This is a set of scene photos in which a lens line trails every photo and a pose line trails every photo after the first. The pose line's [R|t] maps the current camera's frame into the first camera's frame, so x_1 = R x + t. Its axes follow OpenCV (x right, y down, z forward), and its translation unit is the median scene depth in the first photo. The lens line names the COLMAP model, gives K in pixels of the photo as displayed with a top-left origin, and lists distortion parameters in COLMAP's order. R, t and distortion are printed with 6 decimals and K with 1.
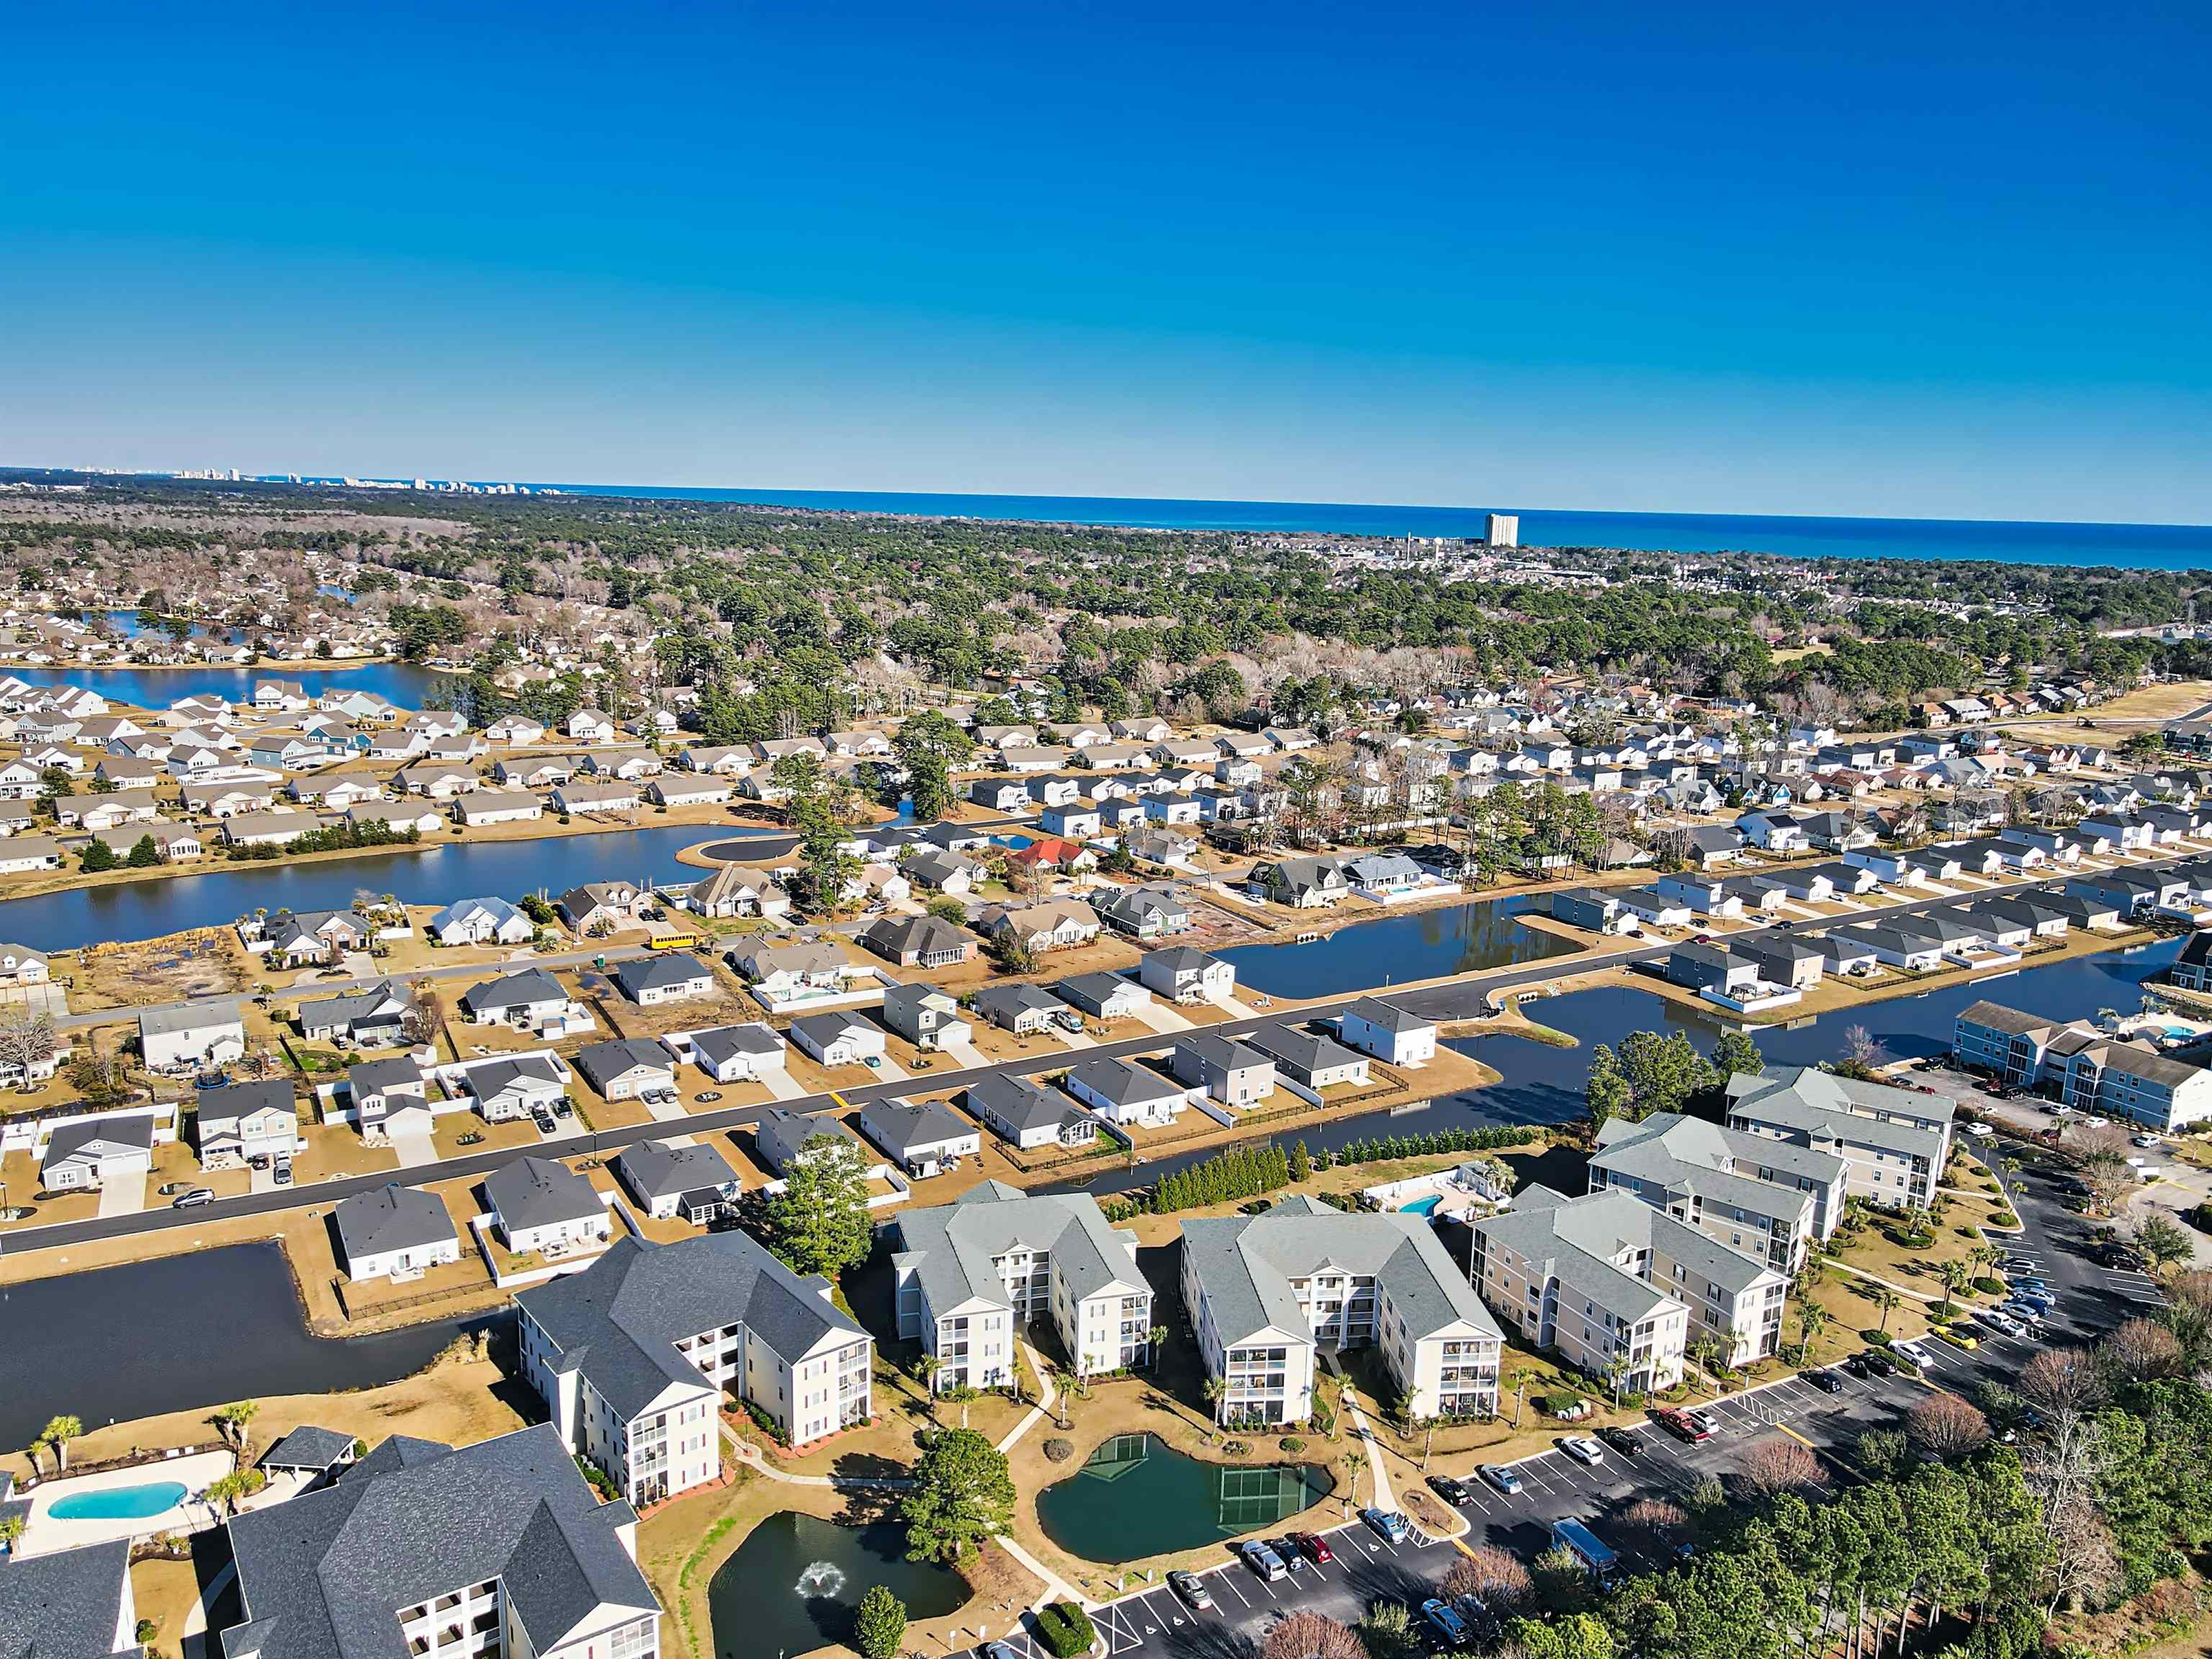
lens RADIAL K [[1622.2, 0, 1101.0], [0, 1622.2, 818.6], [0, 0, 1]] dist [-0.005464, 0.039591]
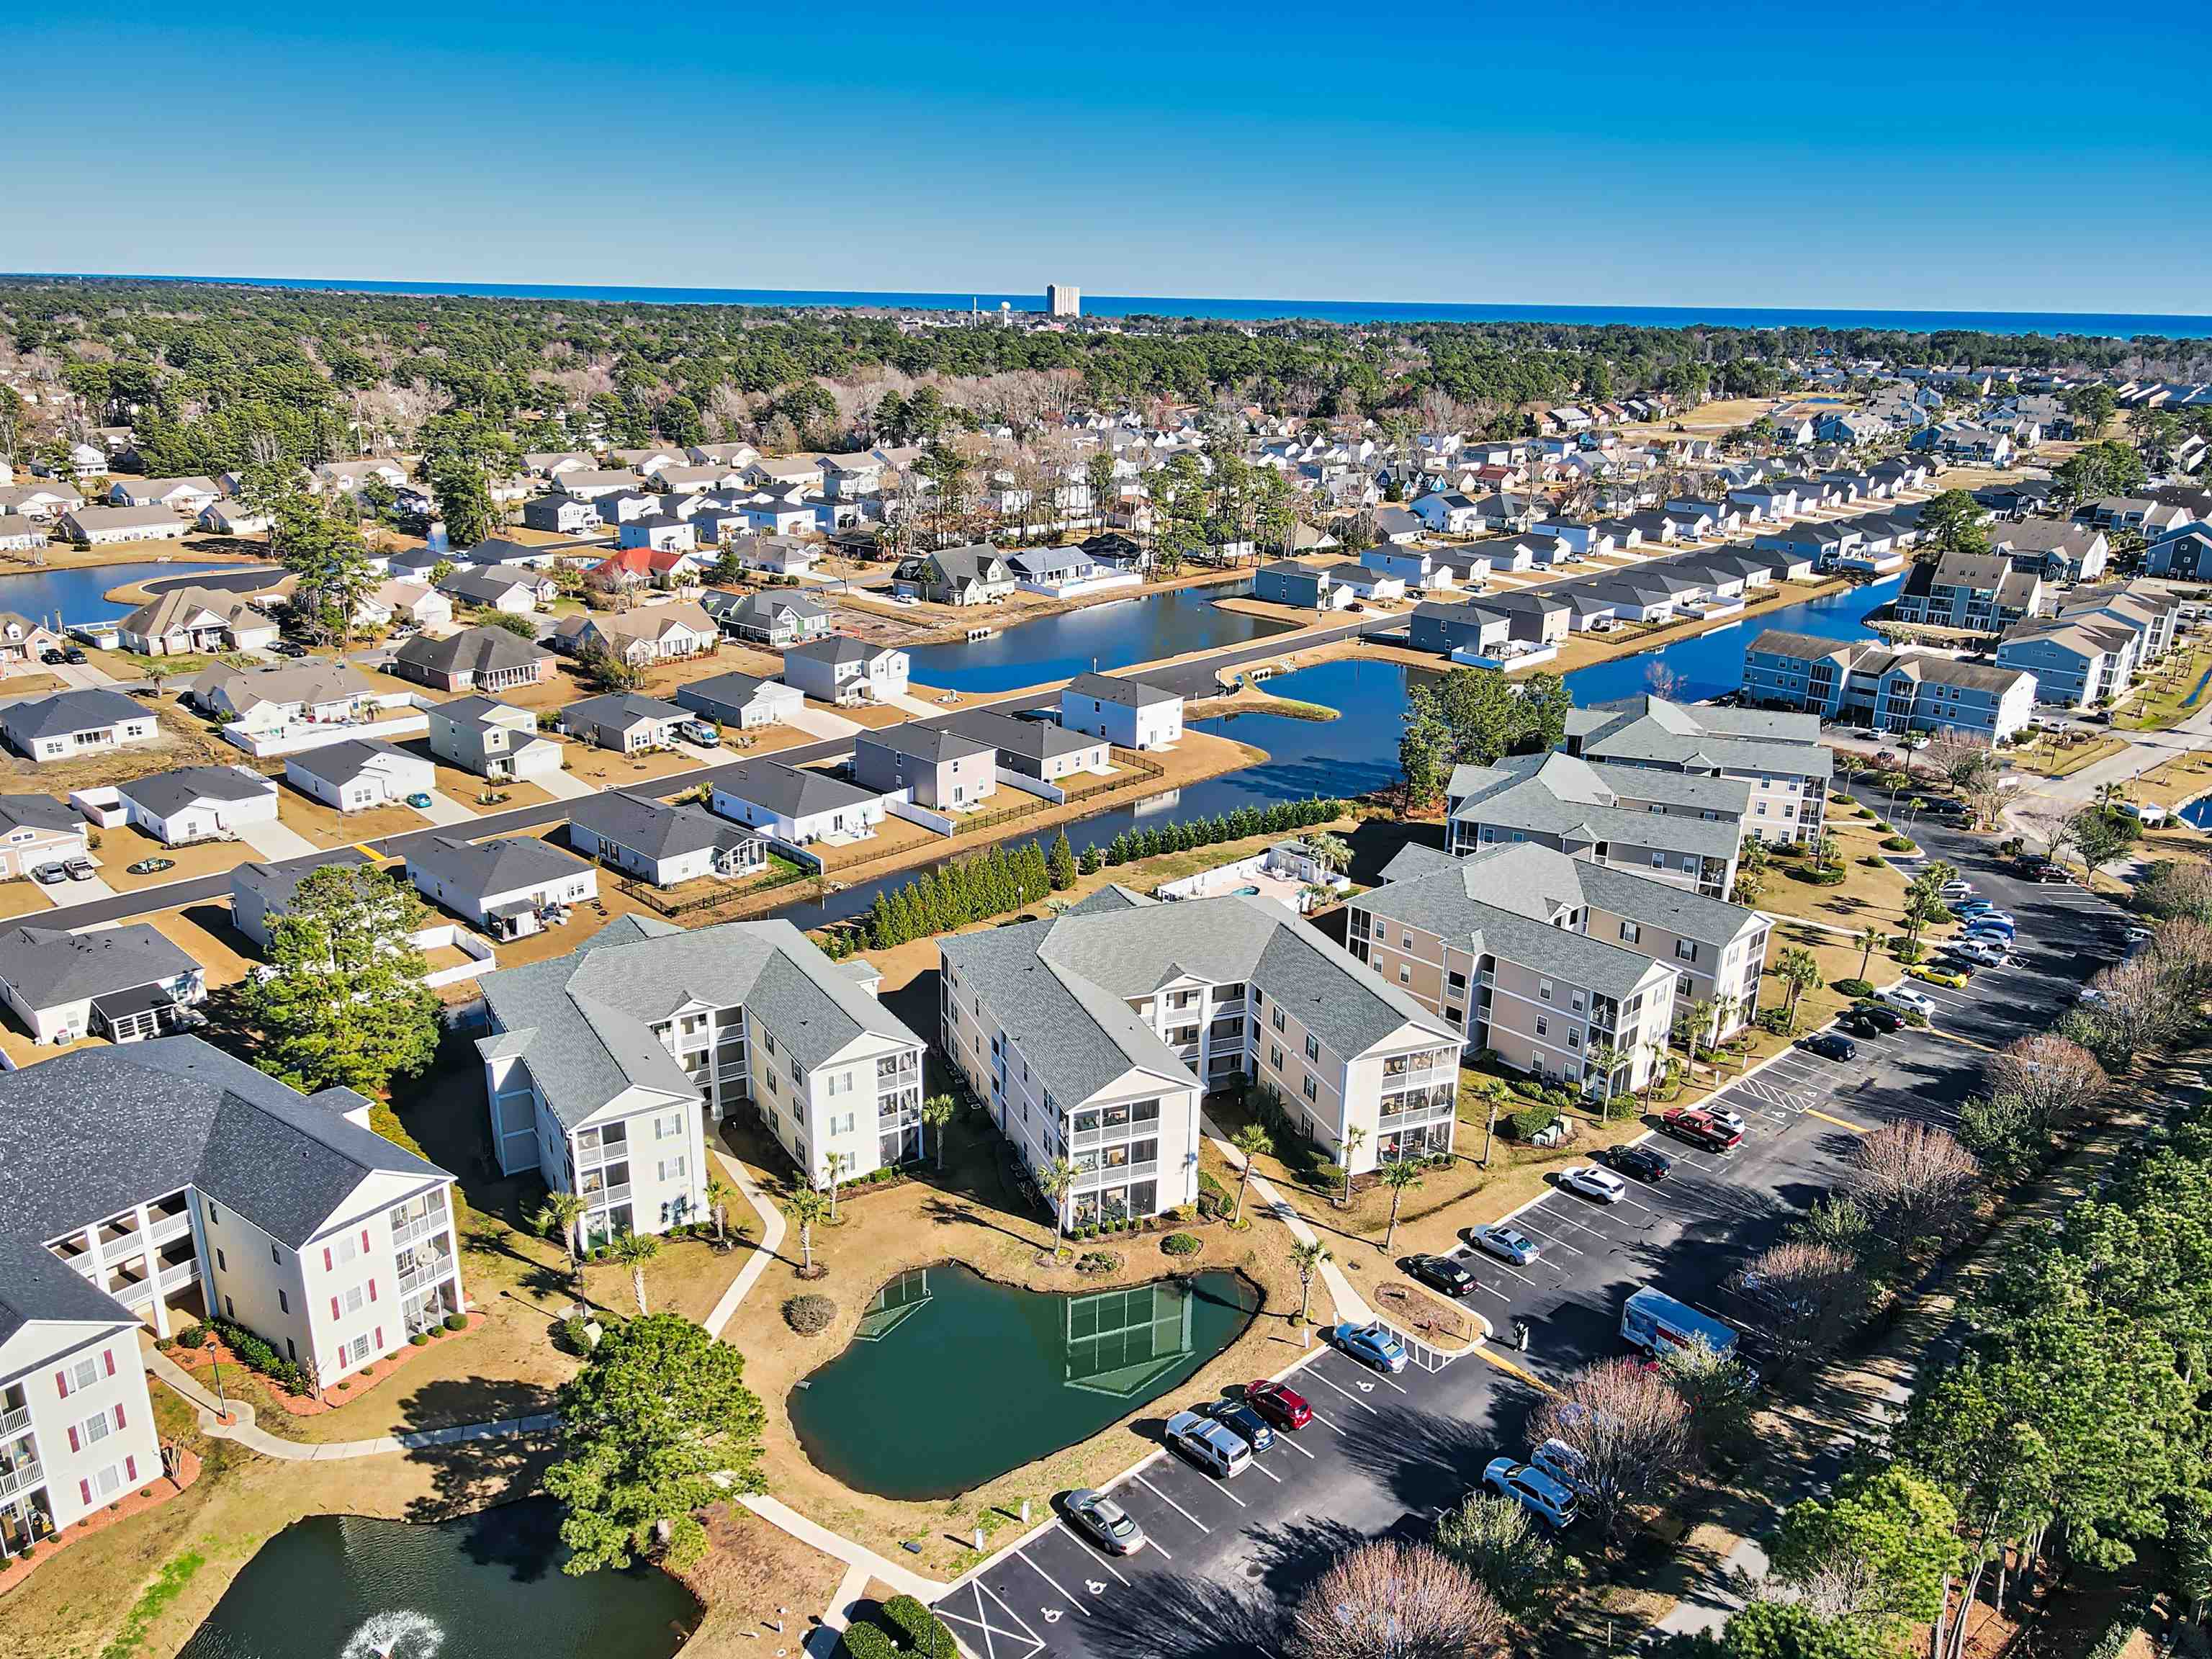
lens RADIAL K [[1622.2, 0, 1113.5], [0, 1622.2, 827.1], [0, 0, 1]] dist [-0.005464, 0.039591]
pose [[0.962553, -0.089151, 0.256014, -0.038236], [0.056082, 0.989435, 0.133691, 0.097283], [-0.265228, -0.114327, 0.957384, 0.293751]]
